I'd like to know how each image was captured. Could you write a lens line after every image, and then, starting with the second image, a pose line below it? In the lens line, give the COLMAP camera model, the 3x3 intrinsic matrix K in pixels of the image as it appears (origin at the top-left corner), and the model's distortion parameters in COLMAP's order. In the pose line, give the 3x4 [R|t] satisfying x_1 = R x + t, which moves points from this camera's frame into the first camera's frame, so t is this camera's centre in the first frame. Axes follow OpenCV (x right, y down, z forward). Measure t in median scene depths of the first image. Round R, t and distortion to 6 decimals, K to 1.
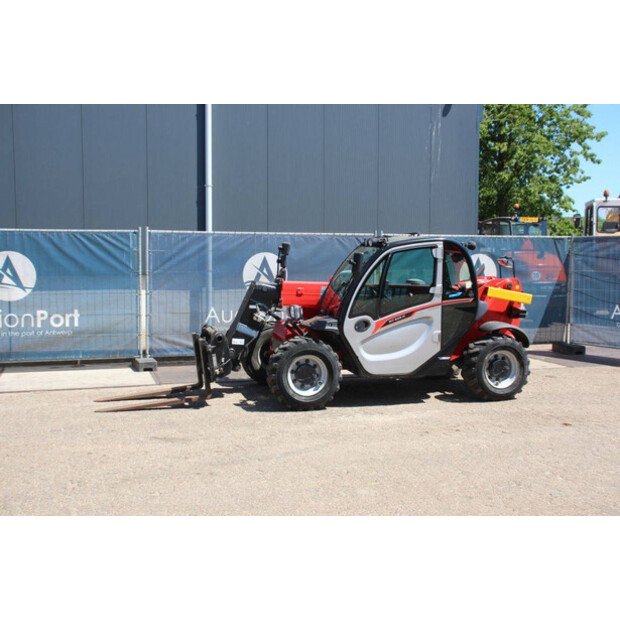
lens RADIAL K [[813.2, 0, 295.9], [0, 813.2, 309.2], [0, 0, 1]] dist [0.061482, 0.008650]
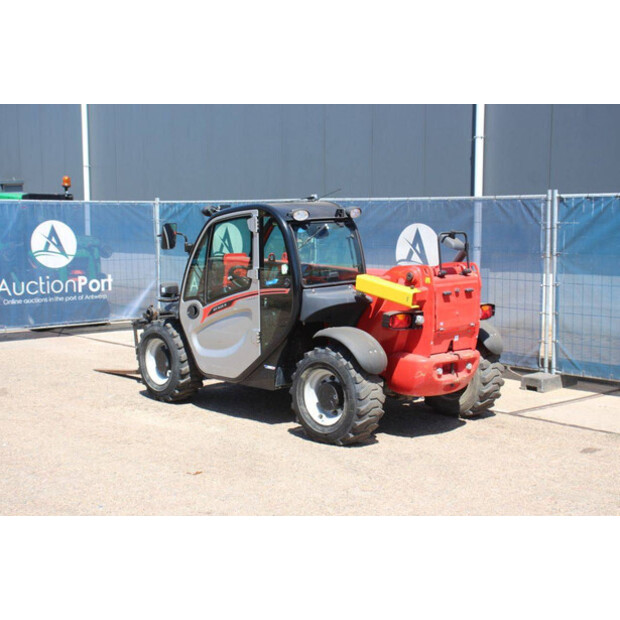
lens RADIAL K [[1040.2, 0, 327.7], [0, 1040.2, 310.2], [0, 0, 1]] dist [0.101419, 0.071636]
pose [[0.470724, 0.072897, -0.879264, 1.028637], [-0.060275, 0.996910, 0.050382, -0.041673], [0.880219, 0.029282, 0.473663, 0.590955]]
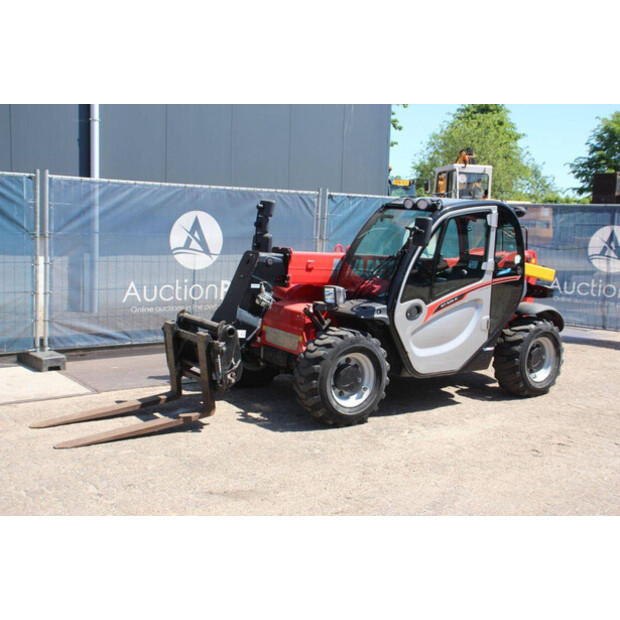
lens RADIAL K [[802.3, 0, 310.0], [0, 802.3, 310.0], [0, 0, 1]] dist [0.033580, 0.082809]
pose [[0.937913, -0.013465, 0.346609, -0.263701], [-0.004984, 0.998620, 0.052281, -0.020178], [-0.346834, -0.050762, 0.936552, 0.304892]]
